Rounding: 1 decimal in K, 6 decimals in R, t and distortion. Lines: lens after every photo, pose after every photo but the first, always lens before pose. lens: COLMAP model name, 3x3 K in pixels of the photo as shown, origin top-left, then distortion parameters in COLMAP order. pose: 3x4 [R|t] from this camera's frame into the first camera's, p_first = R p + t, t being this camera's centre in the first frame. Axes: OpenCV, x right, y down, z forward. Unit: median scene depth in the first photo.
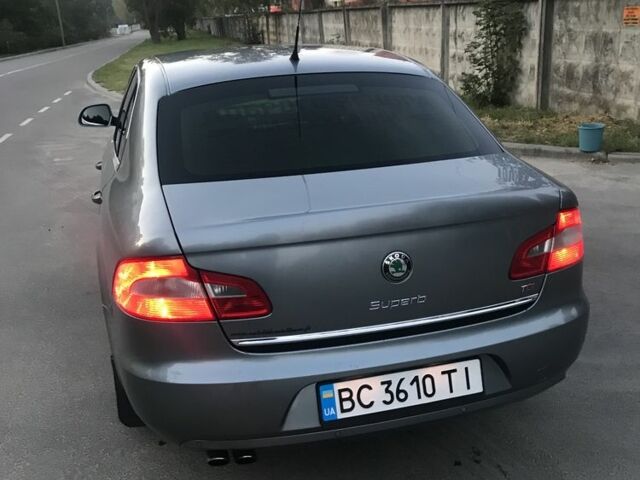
lens RADIAL K [[690.8, 0, 330.6], [0, 690.8, 239.0], [0, 0, 1]] dist [0.115836, -0.272845]
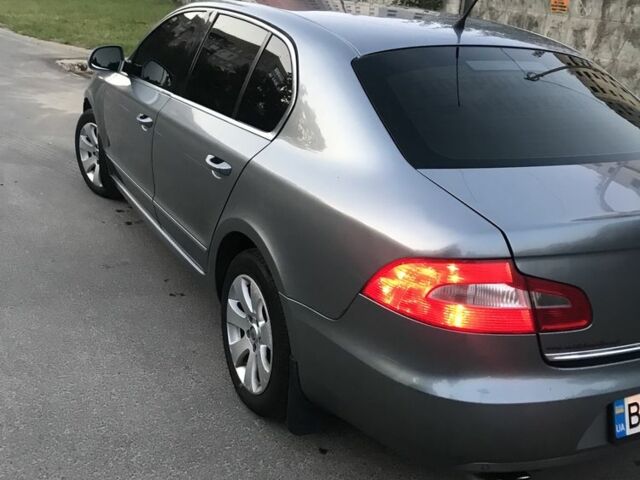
lens RADIAL K [[690.8, 0, 330.6], [0, 690.8, 239.0], [0, 0, 1]] dist [0.115836, -0.272845]
pose [[0.970243, 0.032173, 0.239986, -0.603062], [-0.046626, 0.997409, 0.054787, -0.035919], [-0.237602, -0.064347, 0.969229, 0.201839]]
